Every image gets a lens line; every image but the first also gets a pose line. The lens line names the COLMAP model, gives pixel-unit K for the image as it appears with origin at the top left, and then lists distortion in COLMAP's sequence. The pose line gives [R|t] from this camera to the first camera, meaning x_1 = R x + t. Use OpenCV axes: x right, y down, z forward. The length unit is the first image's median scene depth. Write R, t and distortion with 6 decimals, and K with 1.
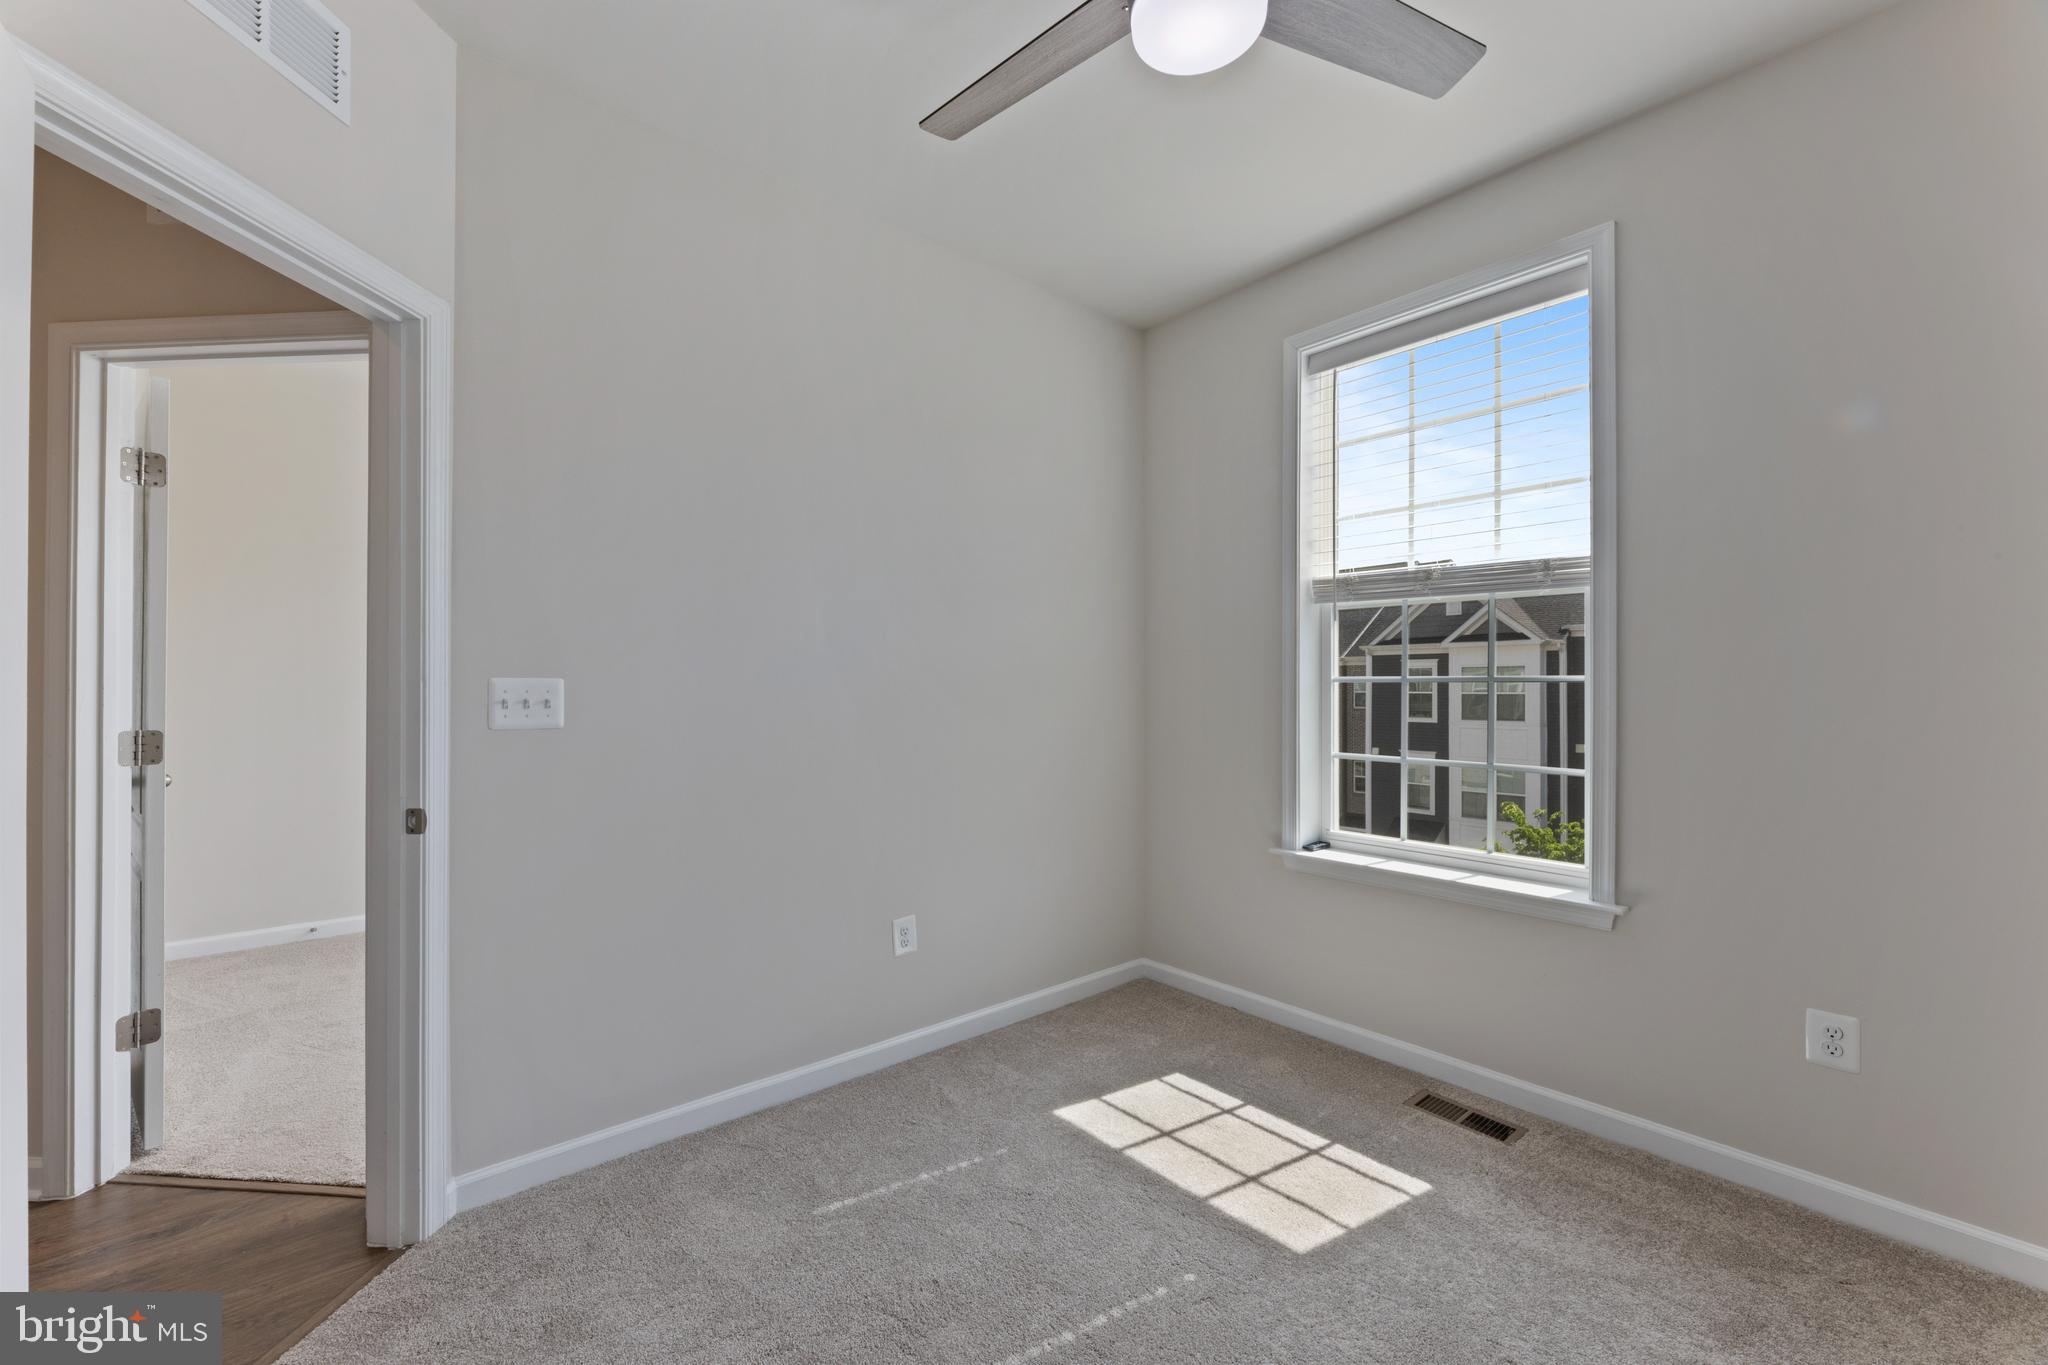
lens RADIAL K [[903.2, 0, 1011.2], [0, 903.2, 682.5], [0, 0, 1]] dist [0.018793, -0.000188]
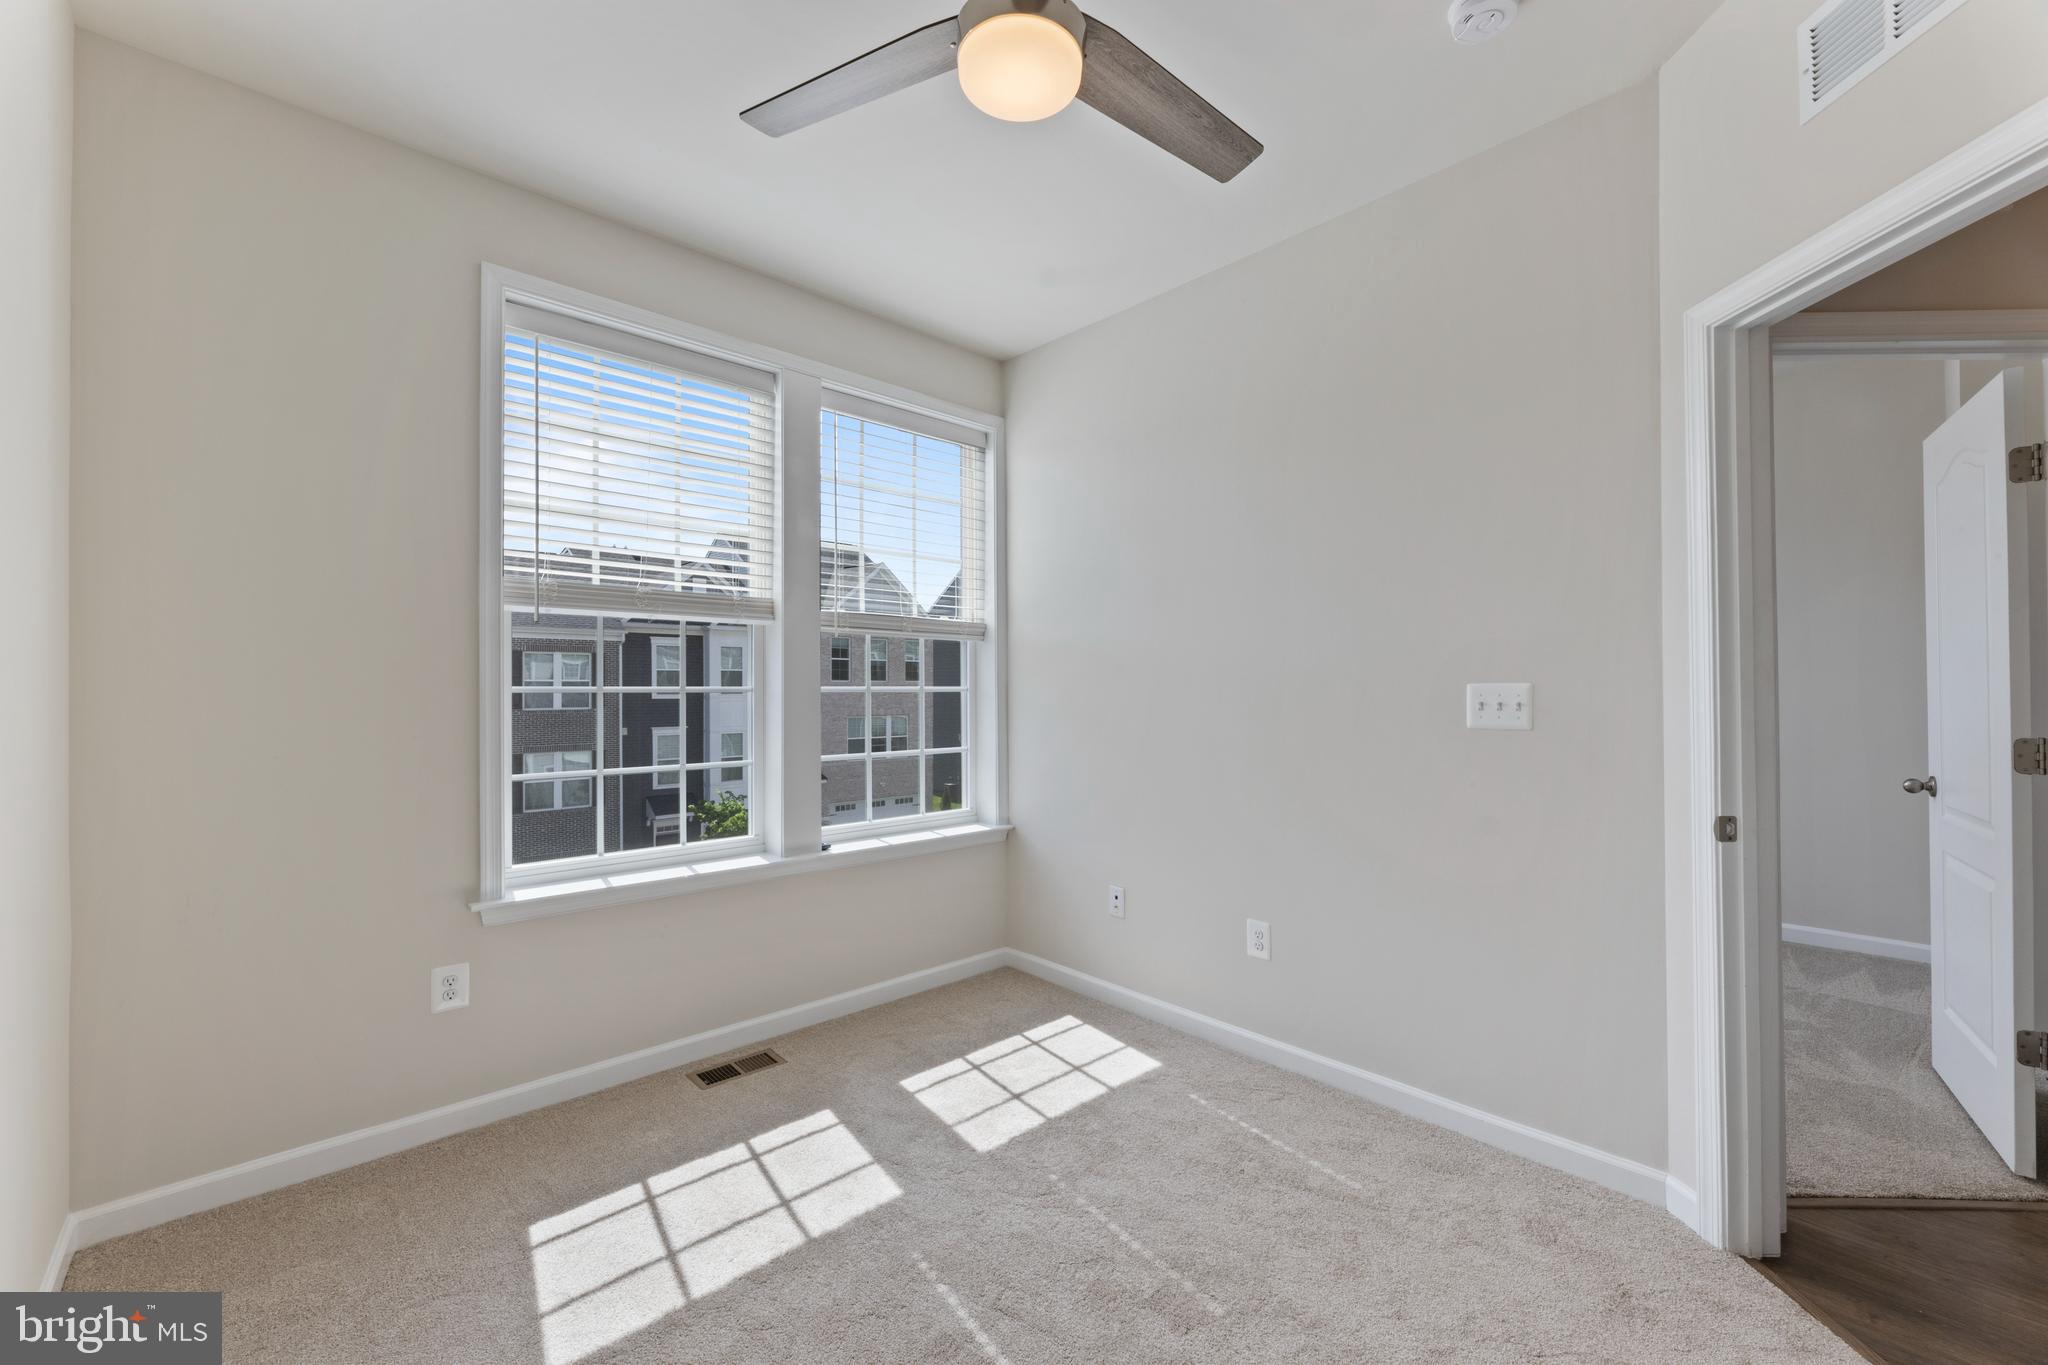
lens RADIAL K [[813.2, 0, 1046.0], [0, 813.2, 682.5], [0, 0, 1]] dist [-0.002124, -0.000870]
pose [[-0.081854, 0.010660, 0.996587, -0.672553], [0.002678, 0.999942, -0.010476, 0.000330], [-0.996641, 0.001812, -0.081878, 0.846401]]
